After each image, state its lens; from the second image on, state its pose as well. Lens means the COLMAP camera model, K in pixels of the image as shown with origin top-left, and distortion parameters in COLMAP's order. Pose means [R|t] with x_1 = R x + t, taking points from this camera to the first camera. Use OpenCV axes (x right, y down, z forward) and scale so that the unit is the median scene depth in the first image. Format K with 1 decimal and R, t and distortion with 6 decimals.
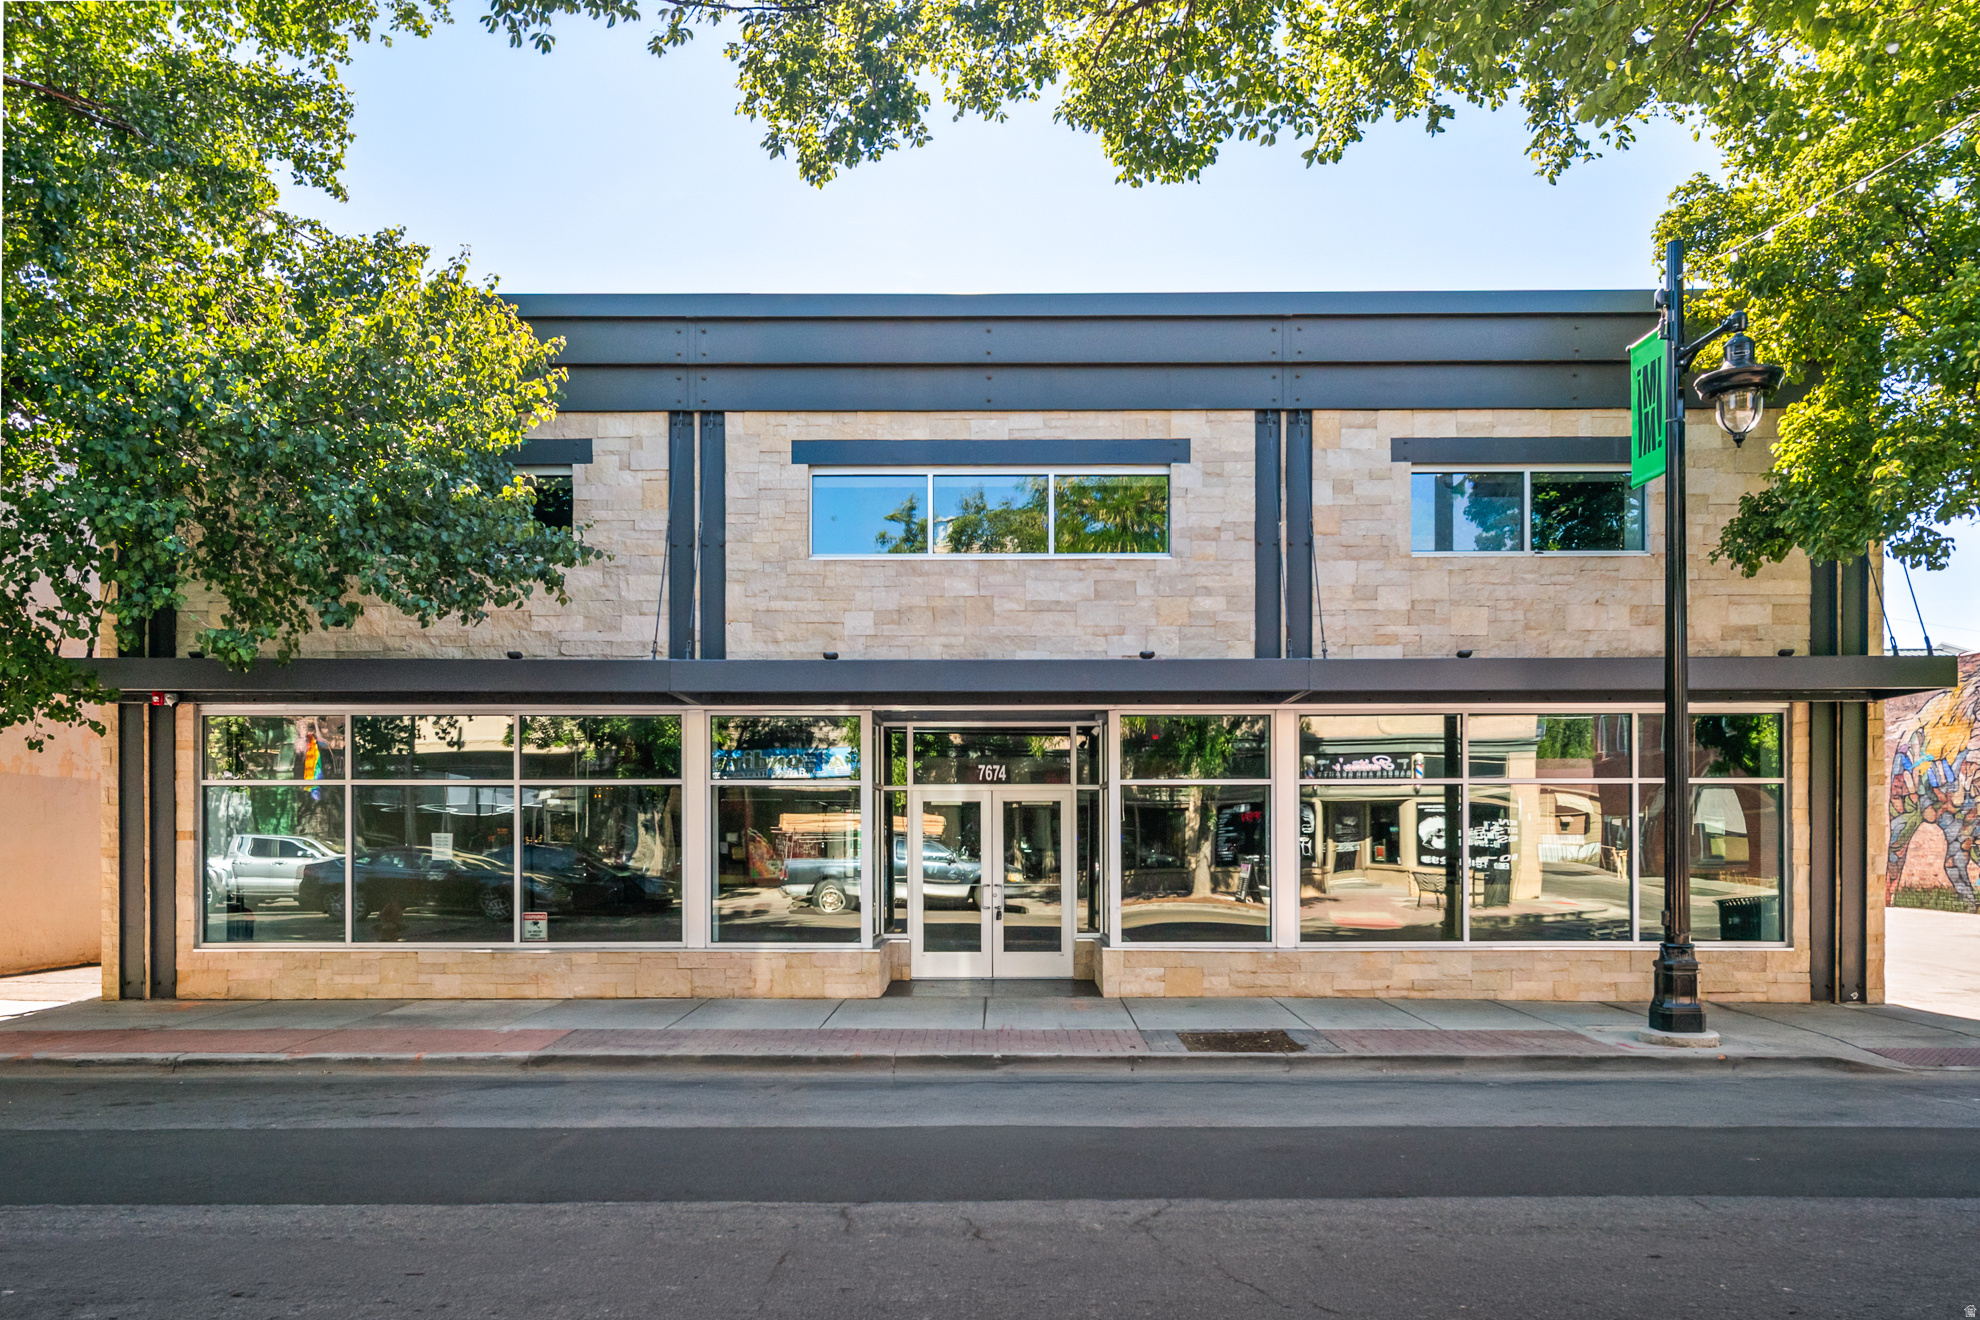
lens RADIAL K [[1303.3, 0, 990.0], [0, 1303.3, 660.0], [0, 0, 1]] dist [-0.000212, 0.000009]
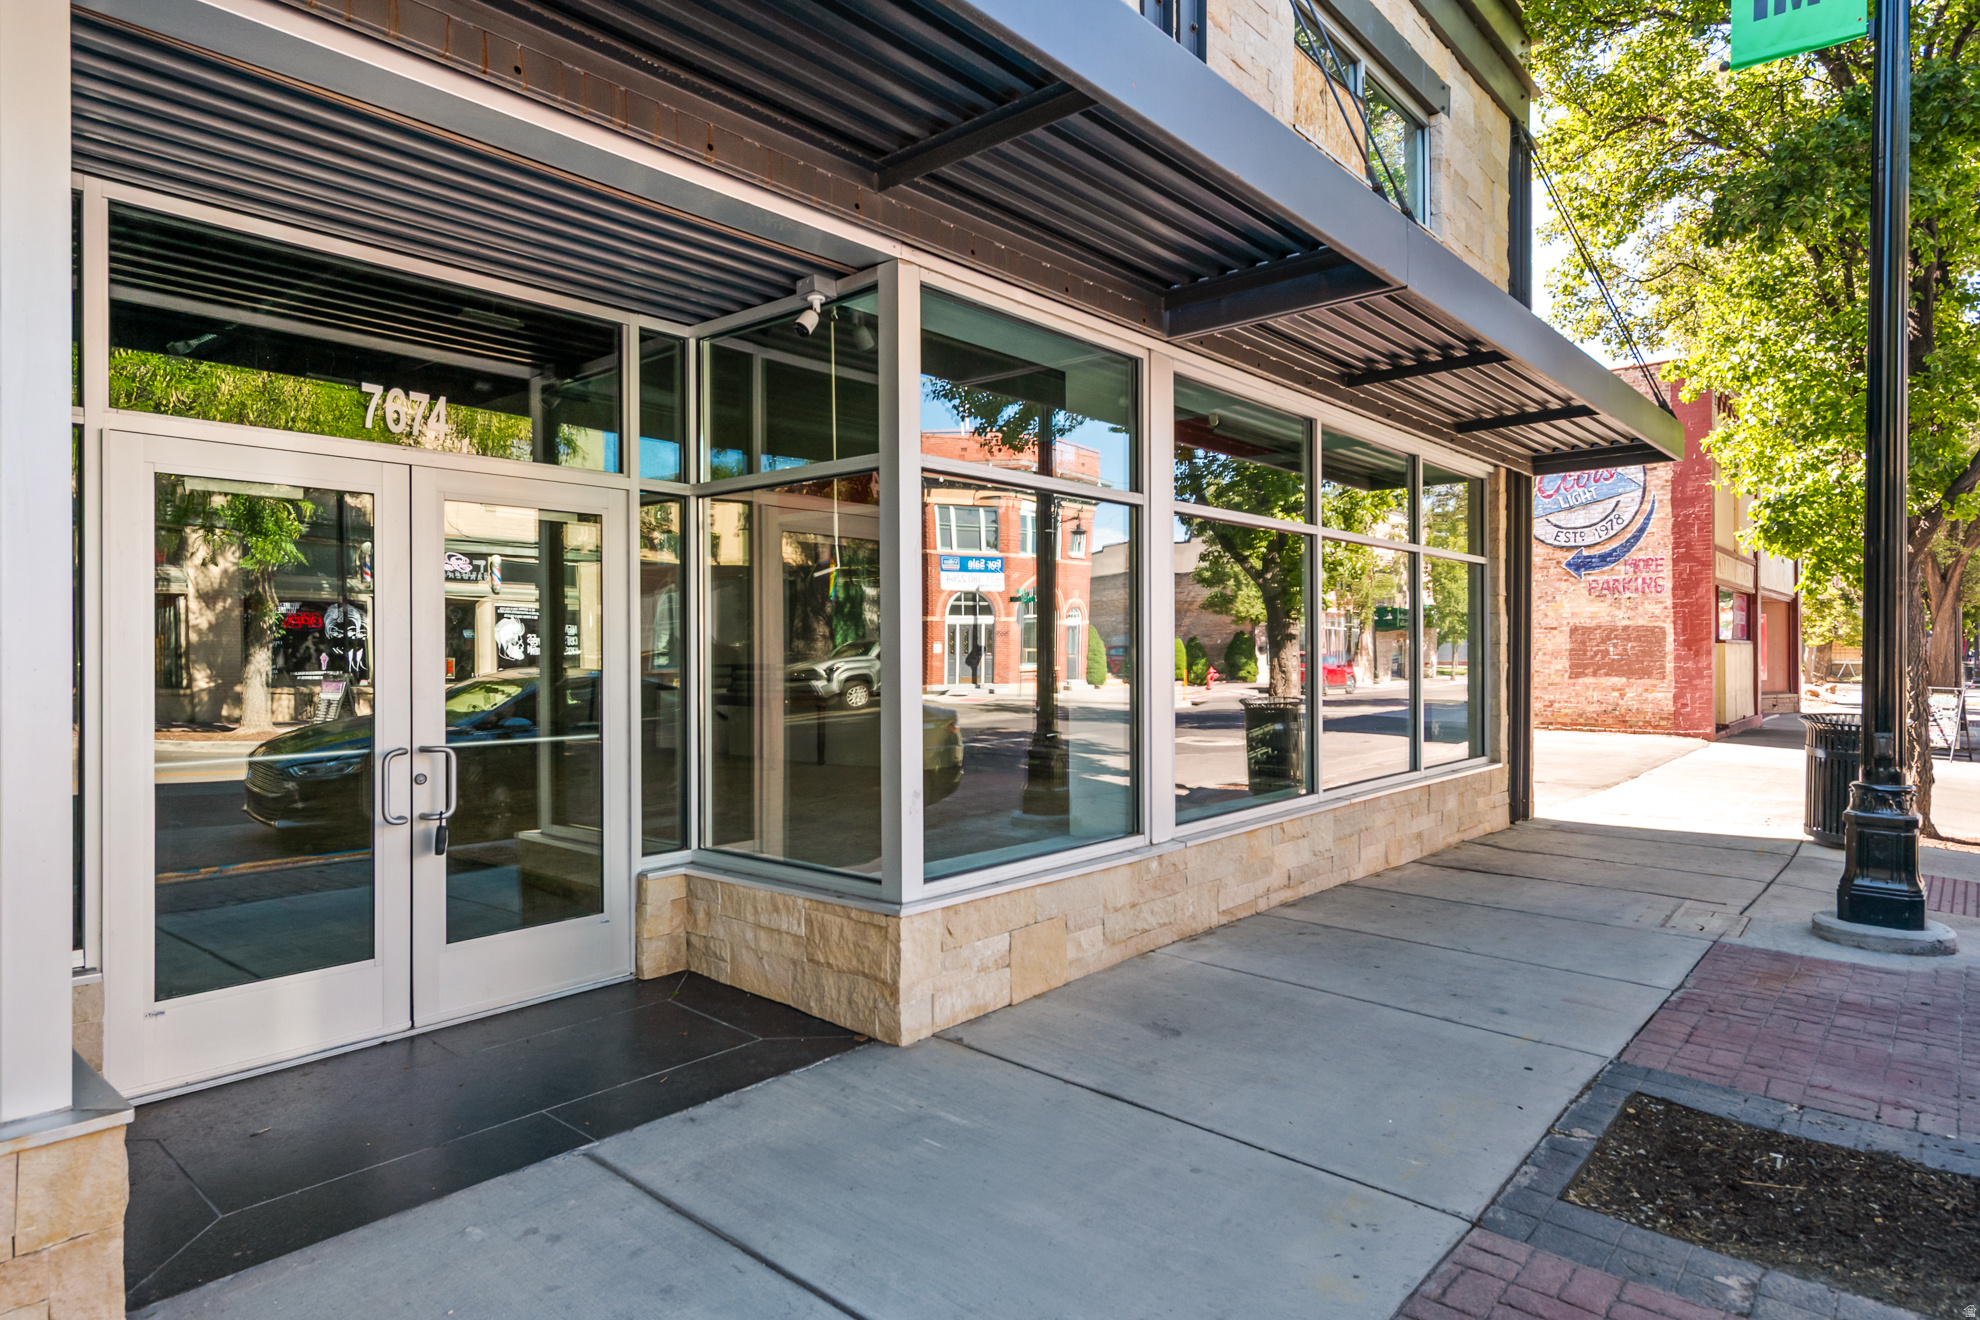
lens RADIAL K [[1116.4, 0, 990.0], [0, 1116.4, 660.0], [0, 0, 1]] dist [0.001341, 0.000106]
pose [[0.652417, -0.007942, 0.757819, -0.130190], [-0.100073, 0.990286, 0.096533, 0.118391], [-0.751224, -0.138817, 0.645285, 0.785986]]
